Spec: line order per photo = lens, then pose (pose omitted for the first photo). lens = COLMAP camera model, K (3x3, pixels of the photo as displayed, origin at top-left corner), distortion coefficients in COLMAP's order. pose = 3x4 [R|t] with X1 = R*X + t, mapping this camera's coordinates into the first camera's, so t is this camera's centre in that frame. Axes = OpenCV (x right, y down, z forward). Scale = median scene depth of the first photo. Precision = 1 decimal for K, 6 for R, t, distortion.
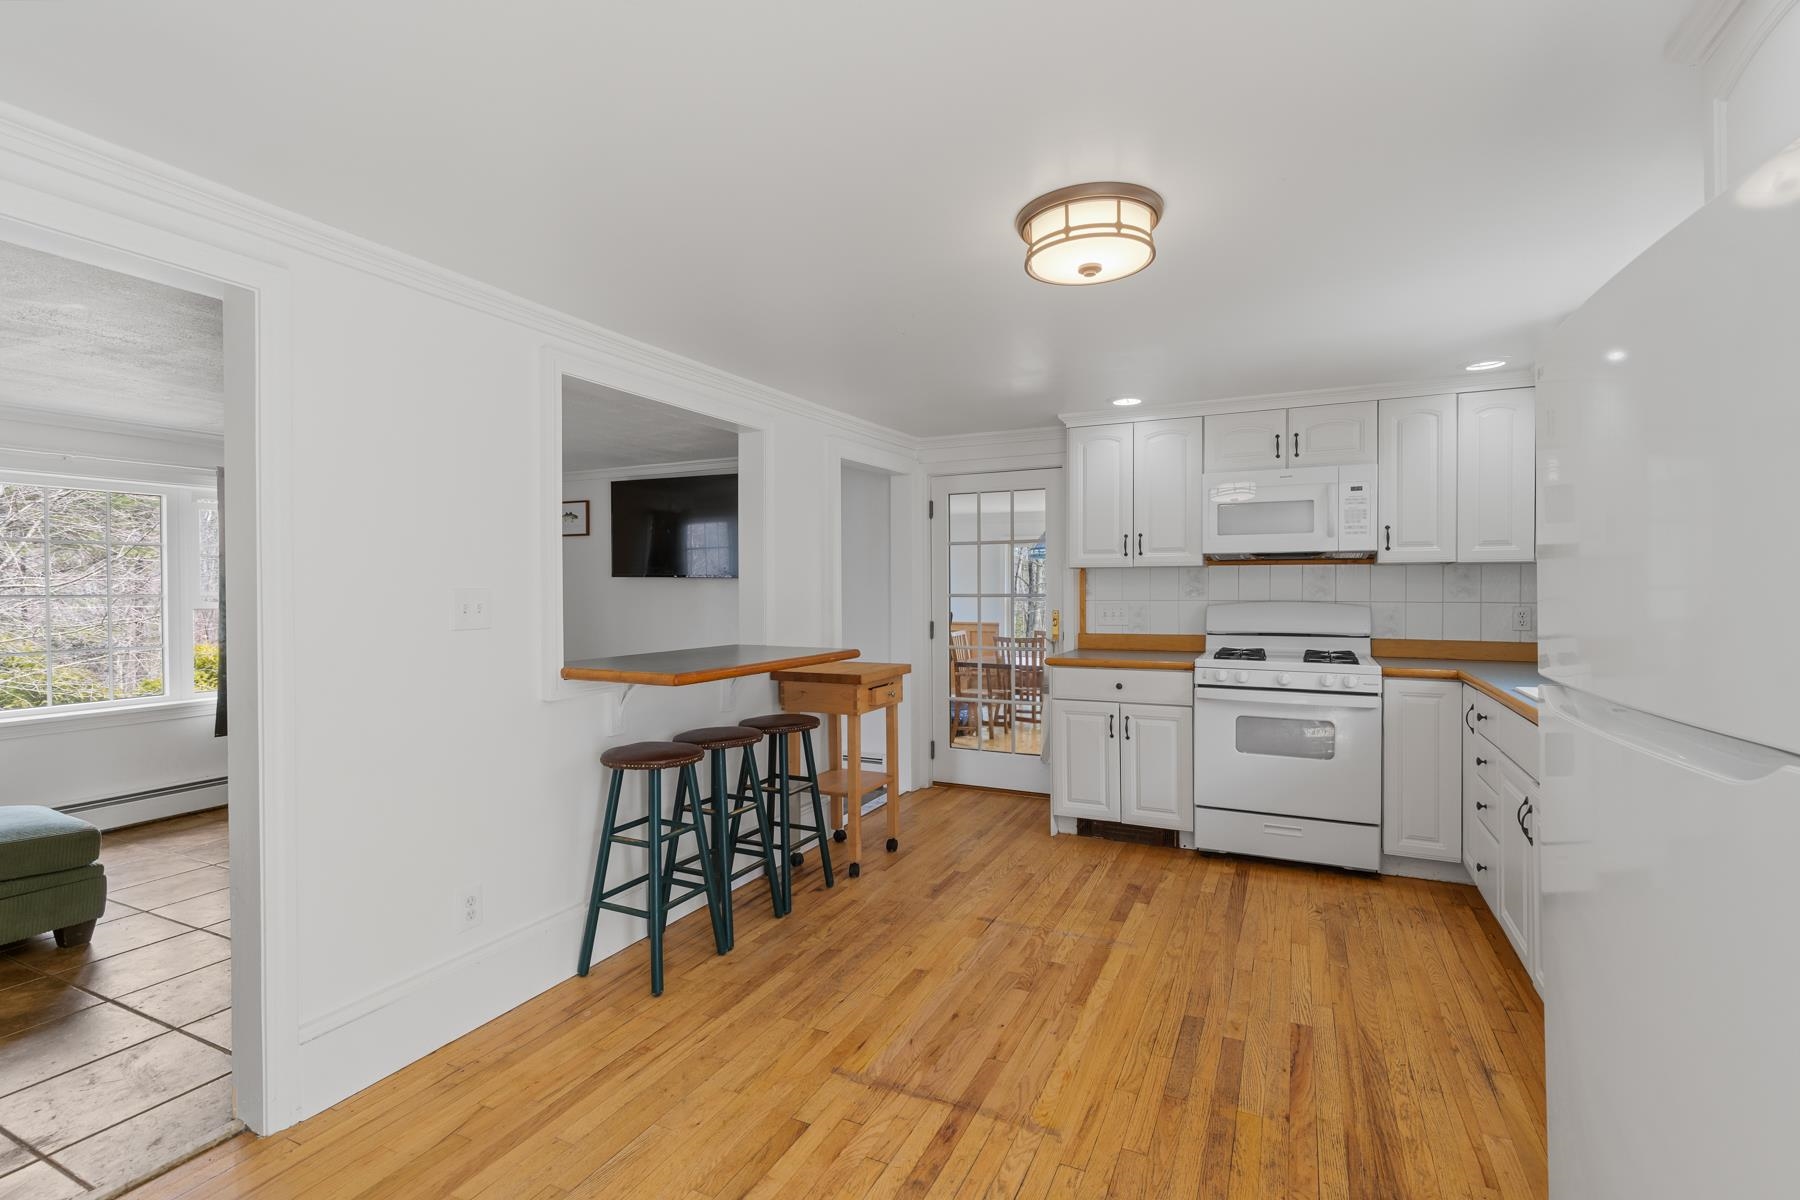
lens RADIAL K [[813.7, 0, 927.2], [0, 813.7, 599.4], [0, 0, 1]] dist [-0.002153, -0.000093]
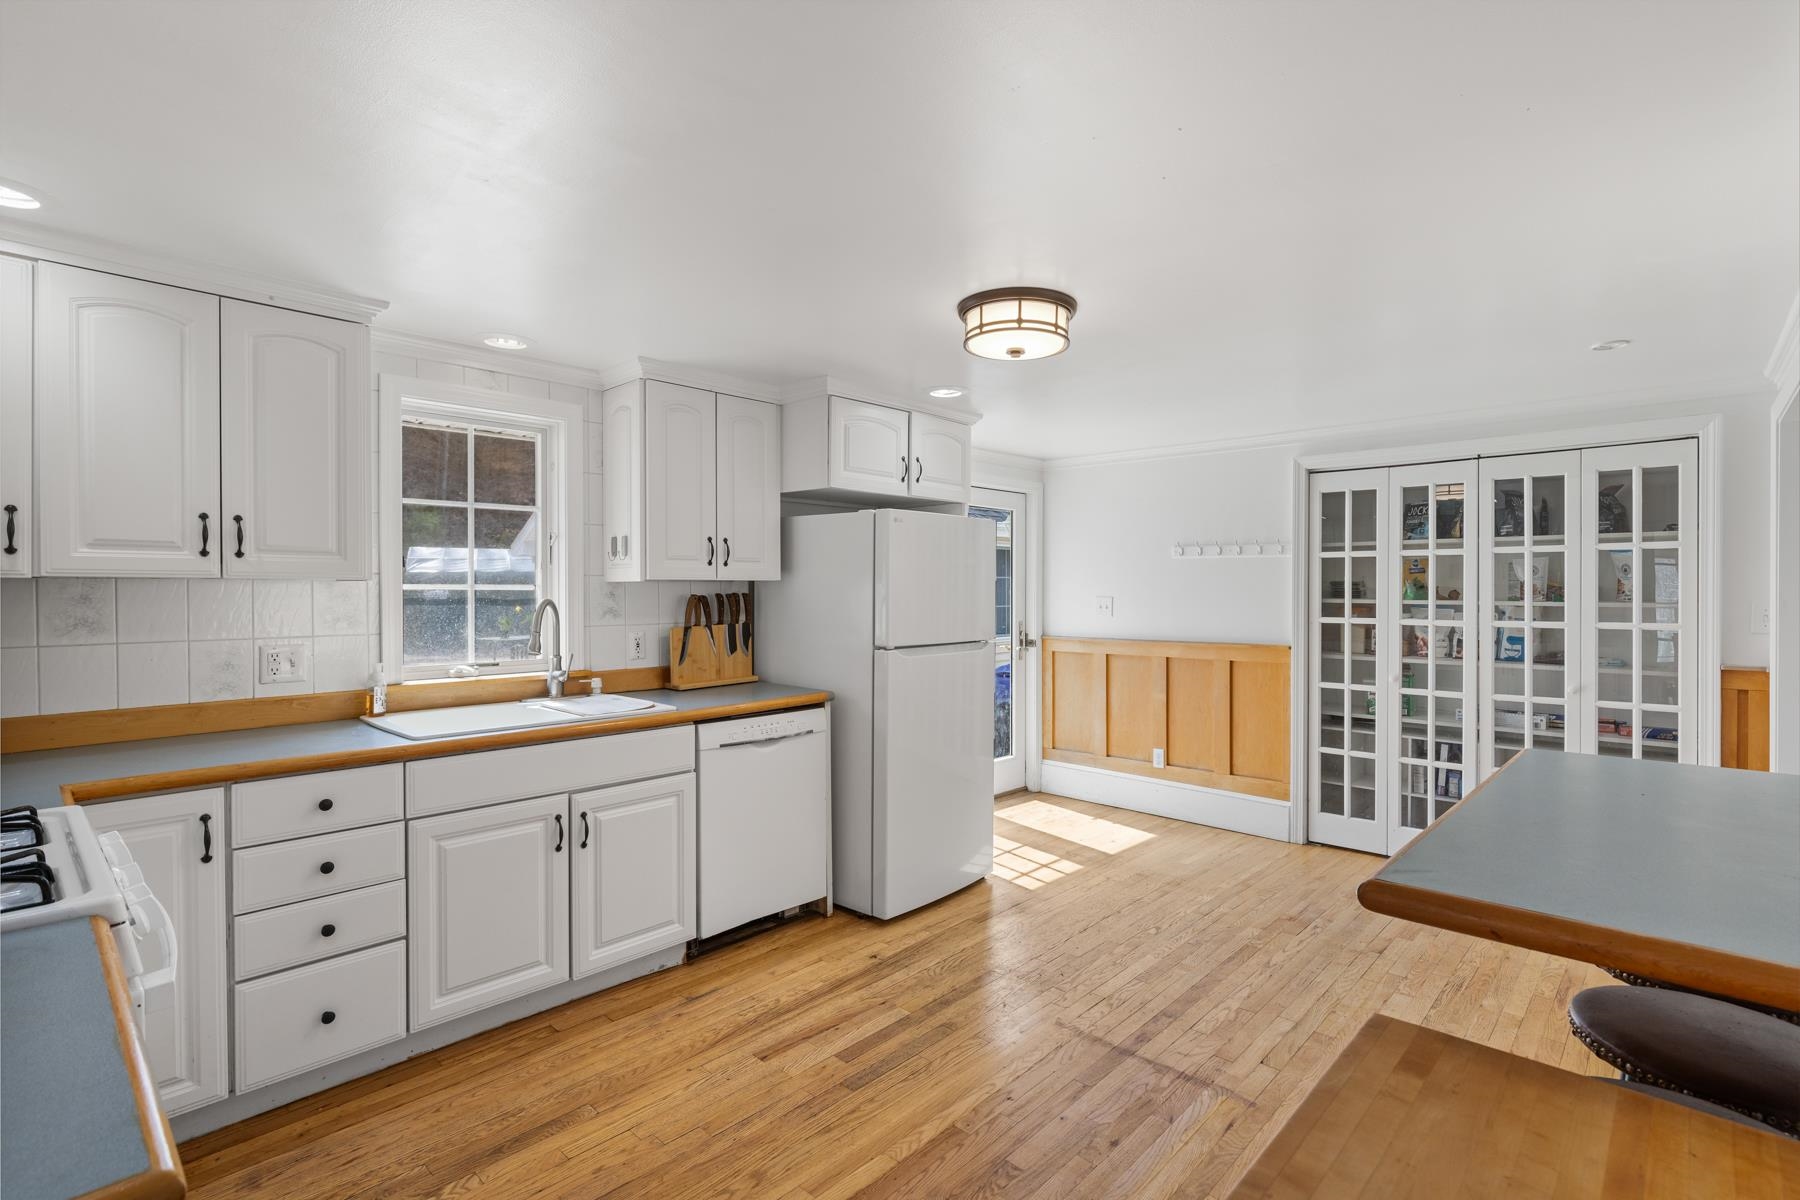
lens RADIAL K [[829.5, 0, 910.3], [0, 829.5, 604.0], [0, 0, 1]] dist [-0.012727, -0.000150]
pose [[-0.945951, 0.002102, 0.324303, -0.030545], [0.010829, 0.999626, 0.025109, -0.038630], [-0.324129, 0.027263, -0.945620, 1.367355]]
